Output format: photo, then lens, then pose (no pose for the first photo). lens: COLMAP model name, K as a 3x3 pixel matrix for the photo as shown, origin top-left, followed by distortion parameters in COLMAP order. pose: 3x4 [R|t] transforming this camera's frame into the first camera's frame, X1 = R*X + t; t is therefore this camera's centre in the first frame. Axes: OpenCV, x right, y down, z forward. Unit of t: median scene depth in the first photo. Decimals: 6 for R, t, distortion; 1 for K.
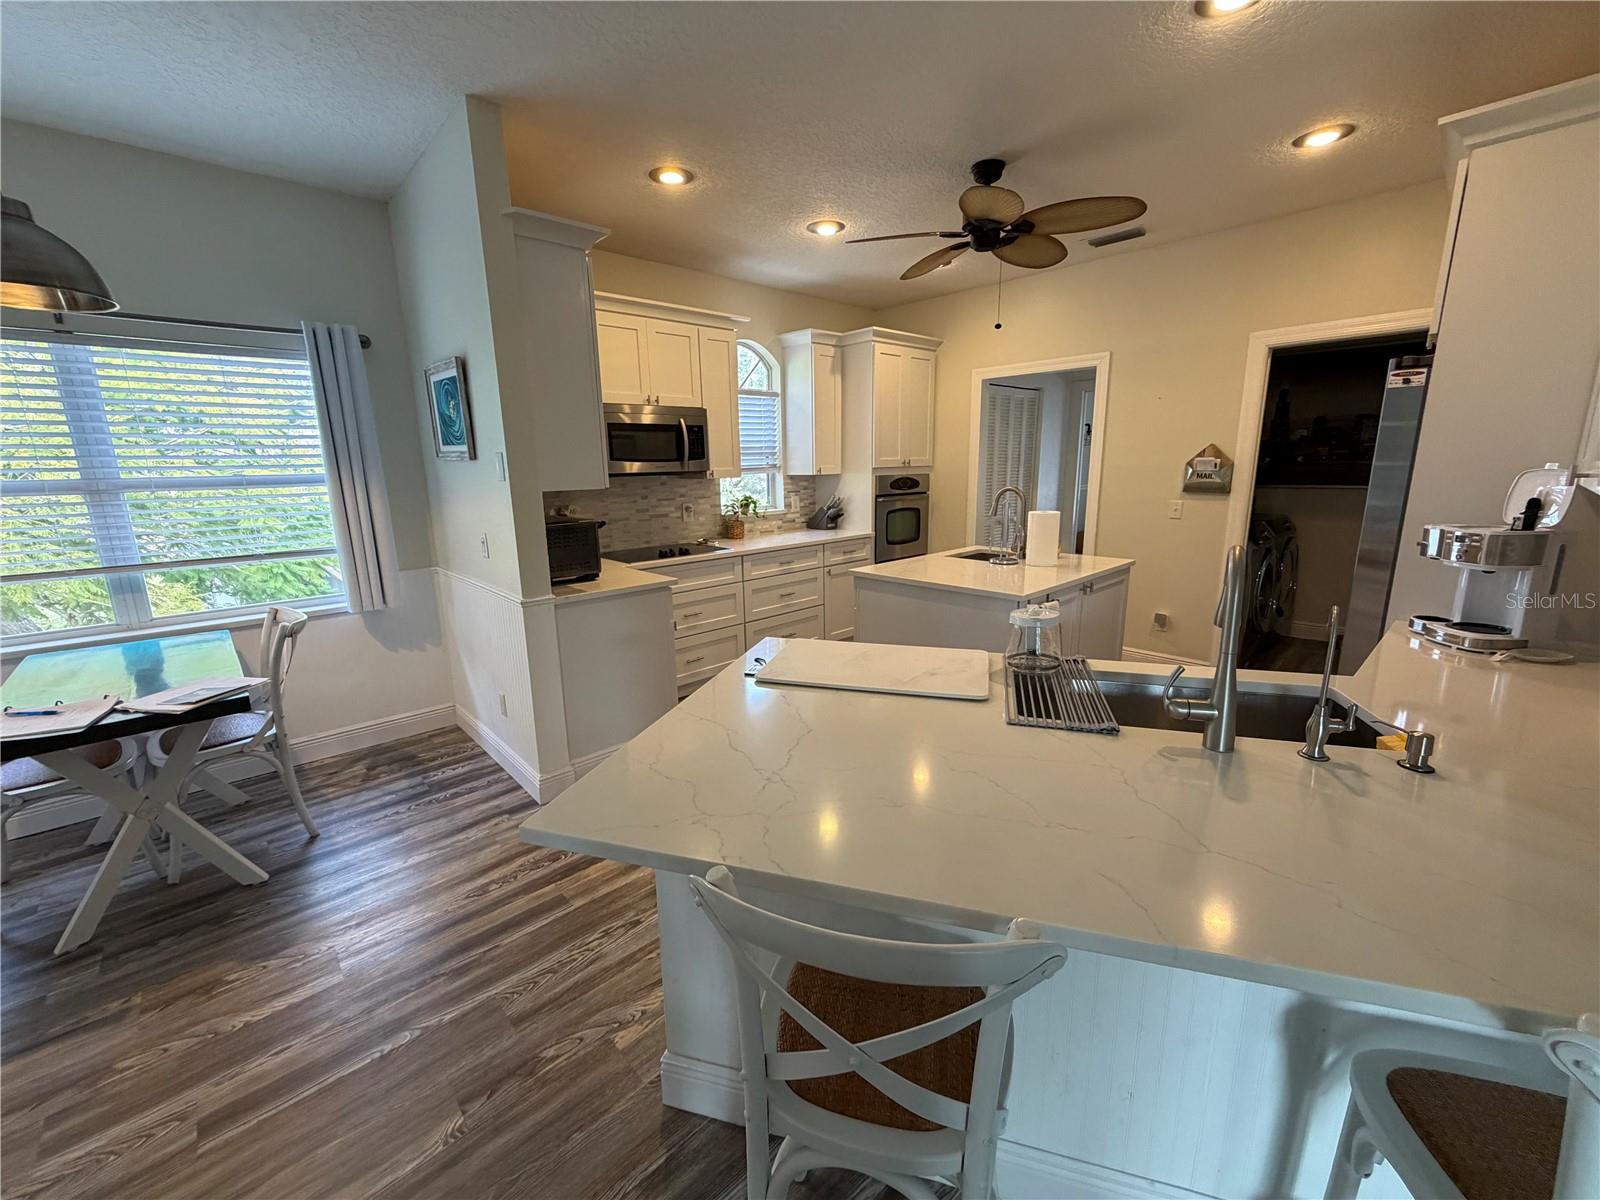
lens RADIAL K [[633.9, 0, 795.3], [0, 633.9, 597.1], [0, 0, 1]] dist [-0.002180, -0.000023]
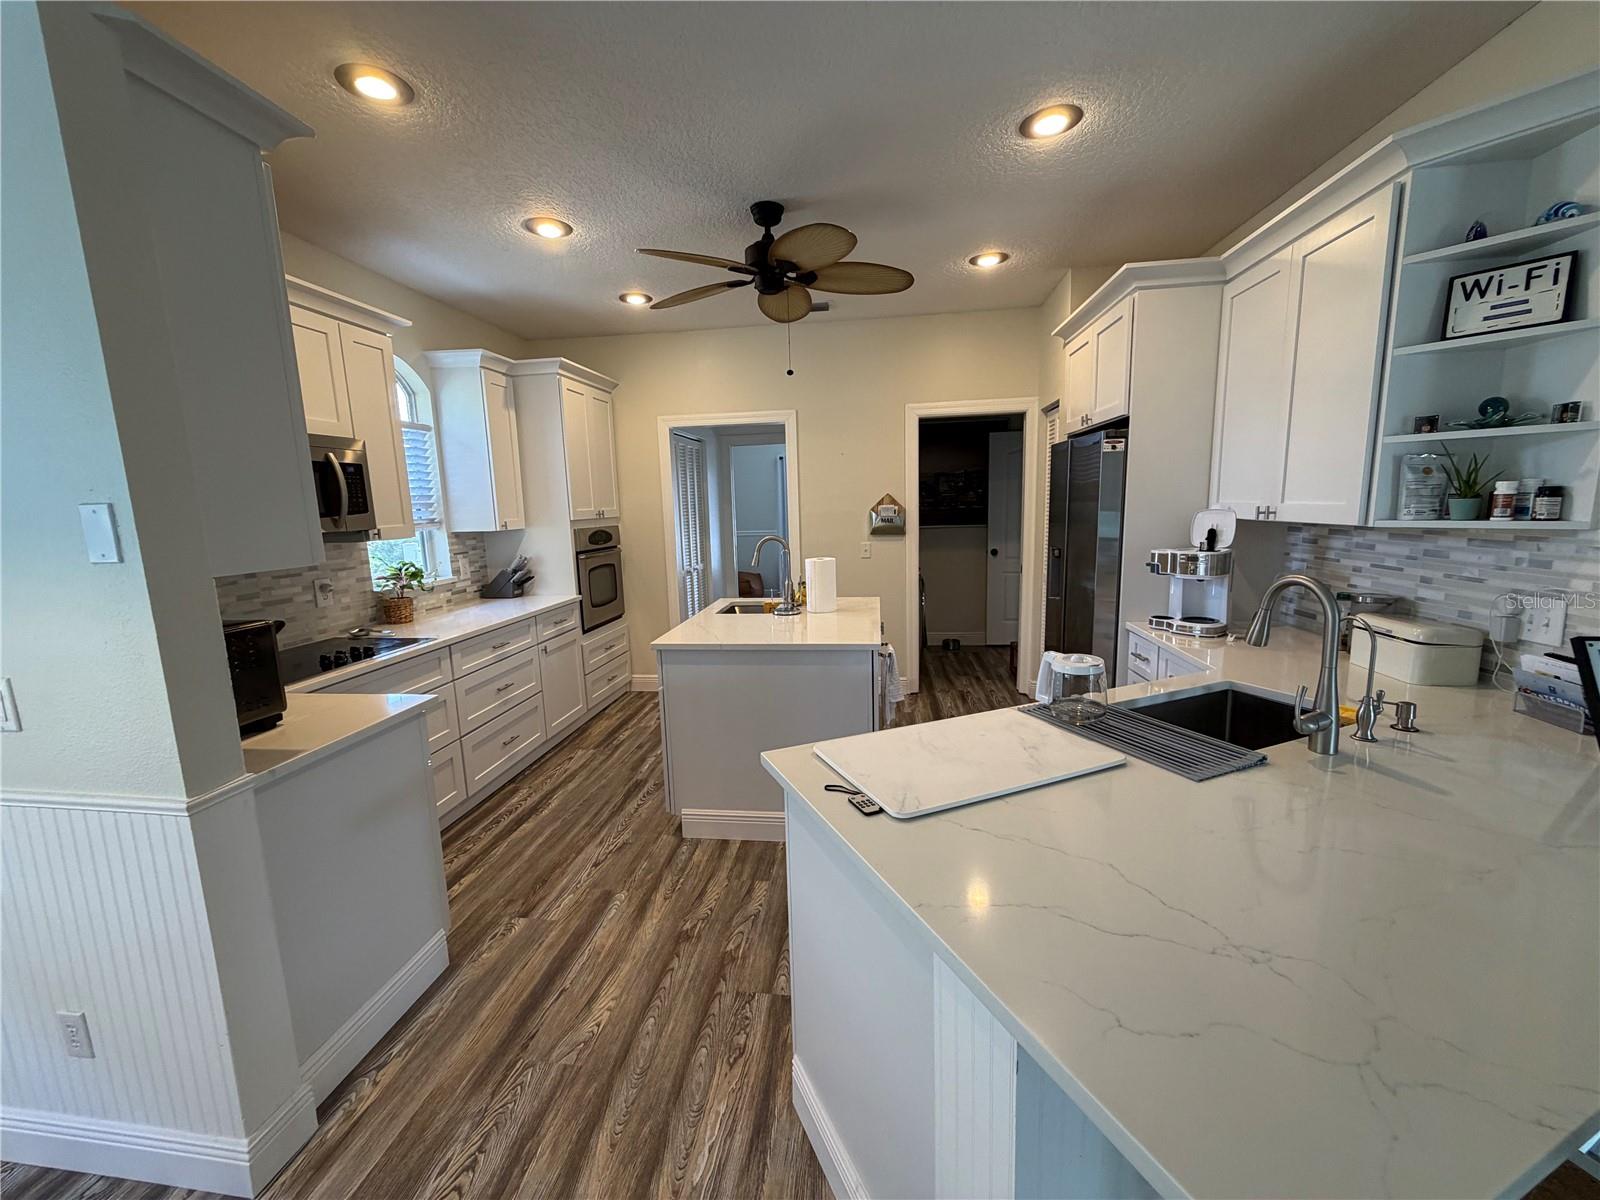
lens RADIAL K [[630.0, 0, 791.9], [0, 630.0, 603.3], [0, 0, 1]] dist [0.002516, 0.000297]
pose [[0.773544, -0.104455, 0.625075, -0.204376], [0.146523, 0.989077, -0.016043, -0.040103], [-0.616571, 0.103998, 0.780400, 0.181535]]
